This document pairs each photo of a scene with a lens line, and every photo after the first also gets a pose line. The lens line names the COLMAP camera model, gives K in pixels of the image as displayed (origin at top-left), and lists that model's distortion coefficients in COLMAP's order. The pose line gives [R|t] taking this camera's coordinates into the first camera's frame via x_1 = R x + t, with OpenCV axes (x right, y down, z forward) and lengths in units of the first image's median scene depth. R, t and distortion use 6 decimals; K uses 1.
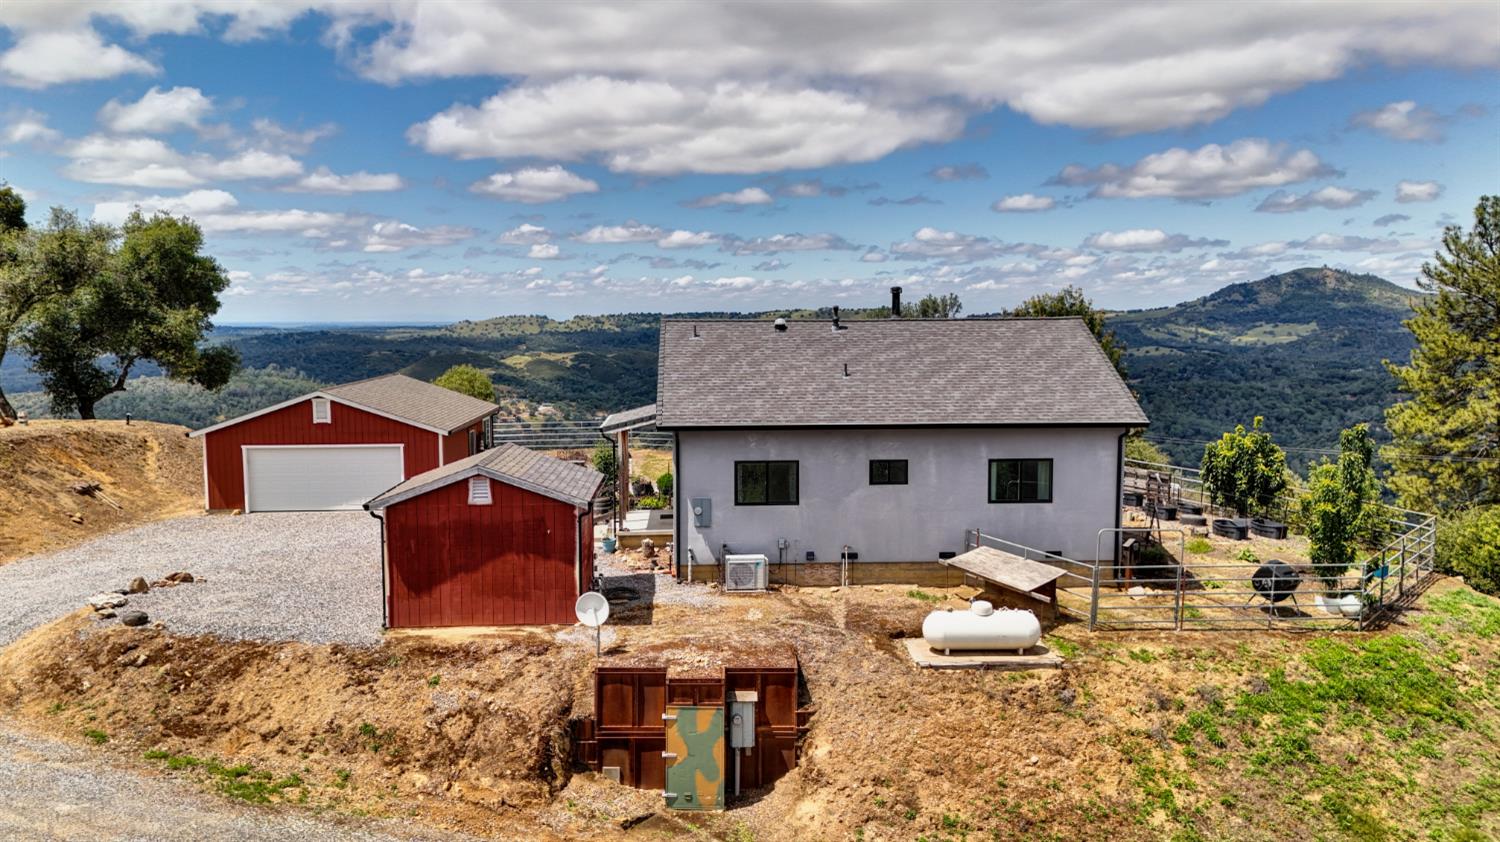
lens RADIAL K [[1097.6, 0, 751.8], [0, 1097.6, 420.4], [0, 0, 1]] dist [0.066893, -0.075696]
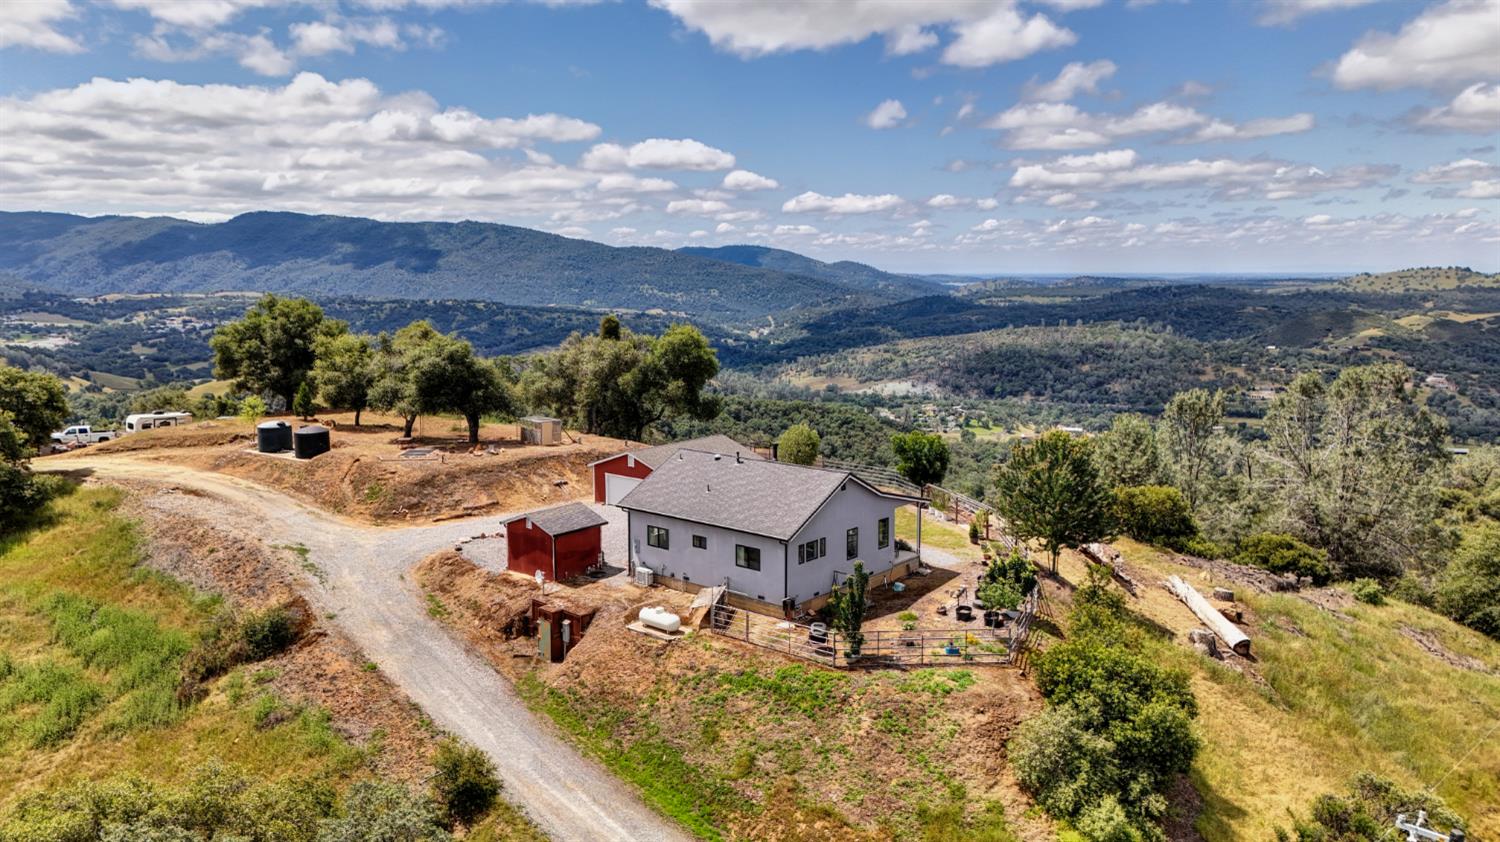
lens RADIAL K [[1097.6, 0, 751.8], [0, 1097.6, 420.4], [0, 0, 1]] dist [0.066893, -0.075696]
pose [[0.725617, 0.096791, -0.681258, 1.604269], [-0.066748, 0.995289, 0.070315, -0.338183], [0.684854, -0.005549, 0.728659, -0.448693]]
